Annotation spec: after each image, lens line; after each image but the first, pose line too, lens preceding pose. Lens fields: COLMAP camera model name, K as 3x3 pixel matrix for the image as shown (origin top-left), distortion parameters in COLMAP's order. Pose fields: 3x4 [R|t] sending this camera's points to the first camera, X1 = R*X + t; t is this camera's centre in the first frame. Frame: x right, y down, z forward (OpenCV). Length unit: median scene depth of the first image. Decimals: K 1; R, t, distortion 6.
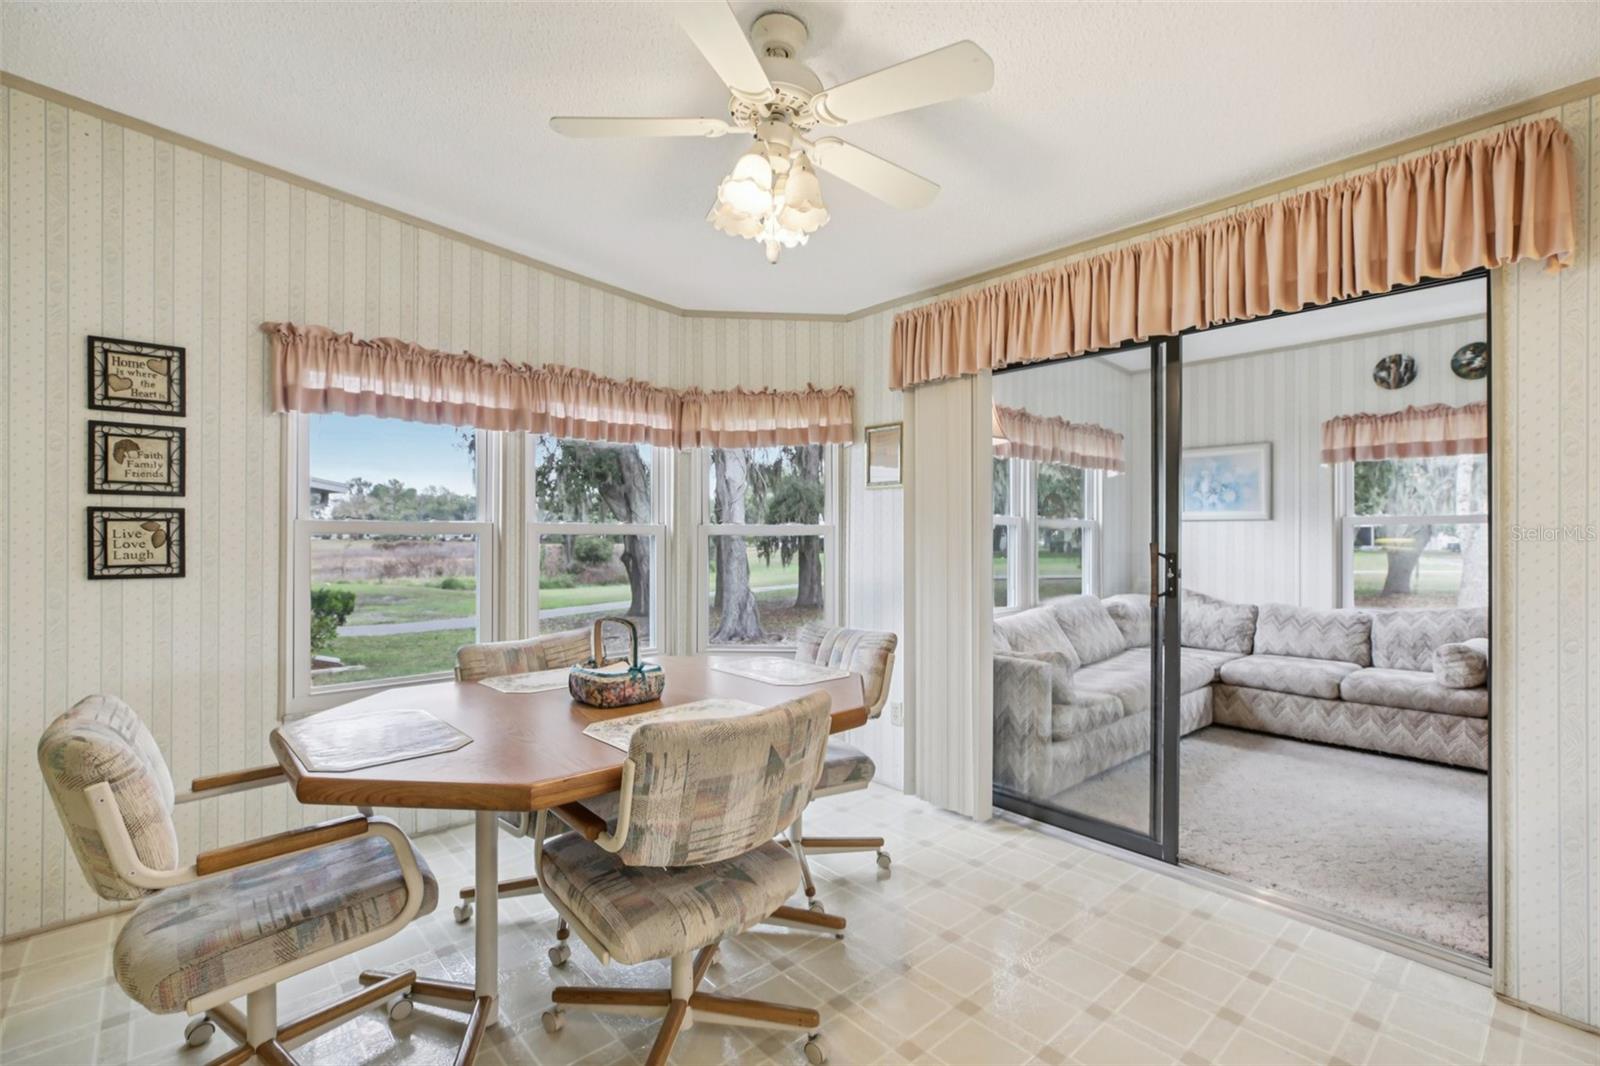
lens RADIAL K [[725.2, 0, 811.0], [0, 725.2, 536.2], [0, 0, 1]] dist [-0.020829, 0.005908]
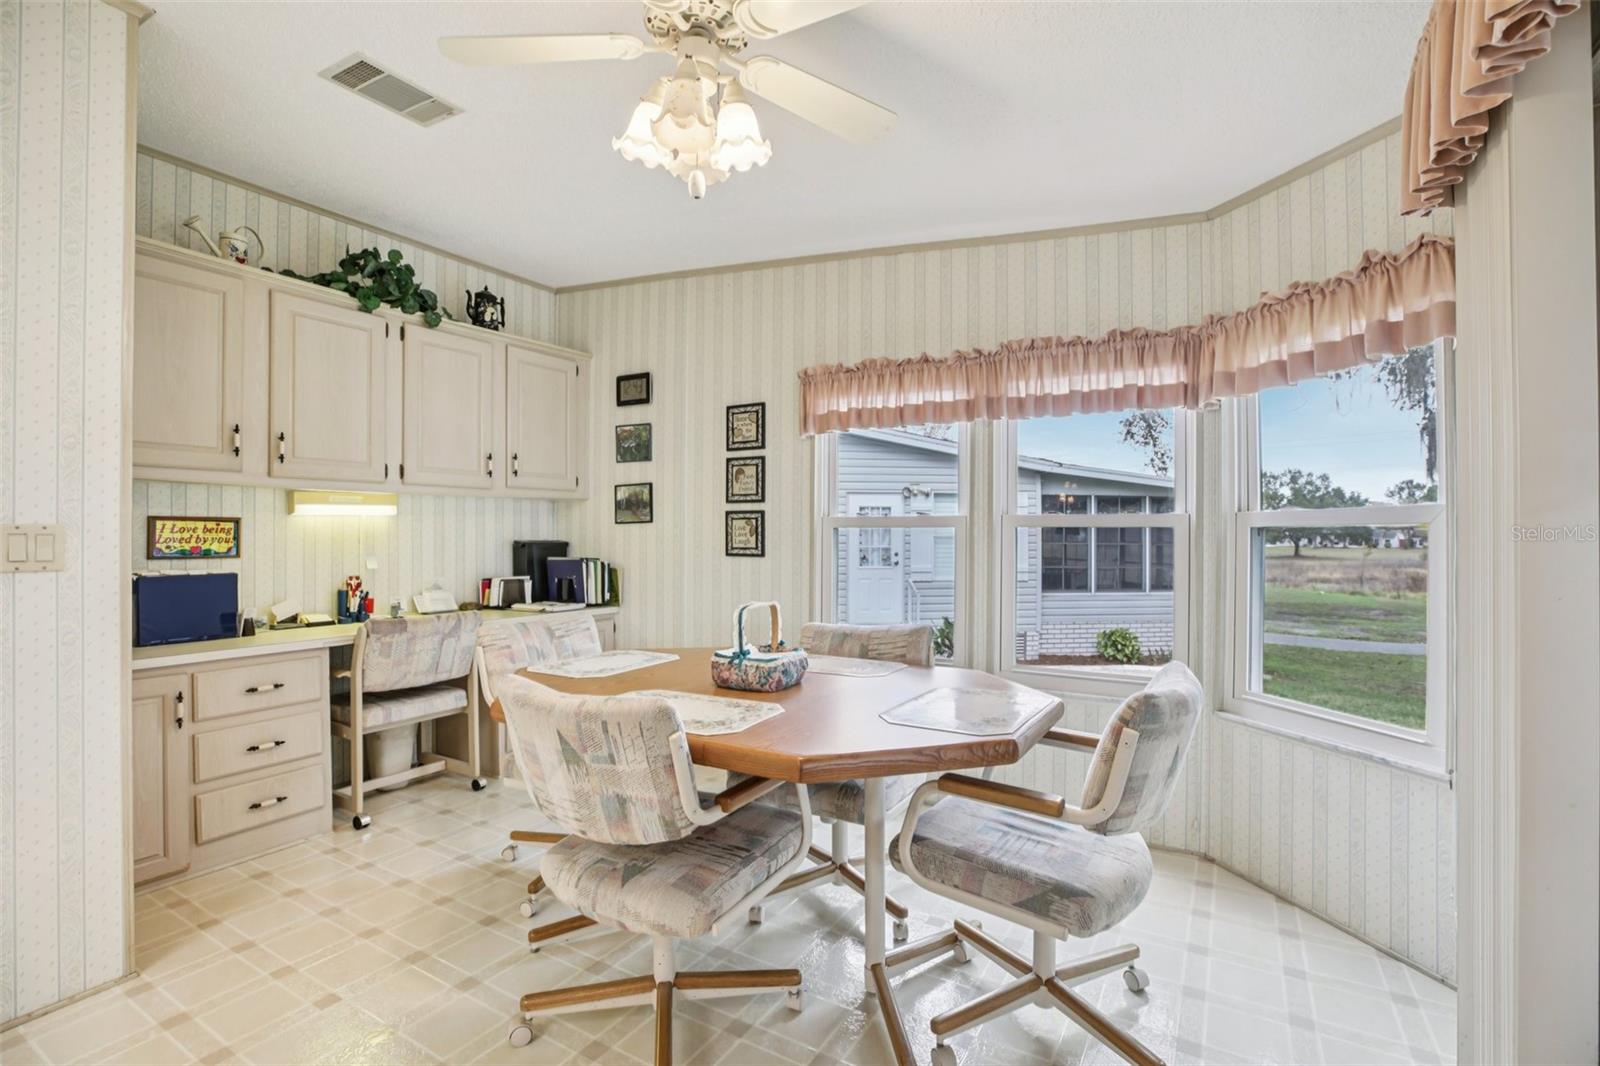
lens RADIAL K [[725.2, 0, 798.2], [0, 725.2, 539.0], [0, 0, 1]] dist [-0.020829, 0.005908]
pose [[0.303958, 0.000976, -0.952685, 0.576694], [-0.007603, 0.999970, -0.001401, 0.021894], [0.952655, 0.007669, 0.303957, 0.617044]]
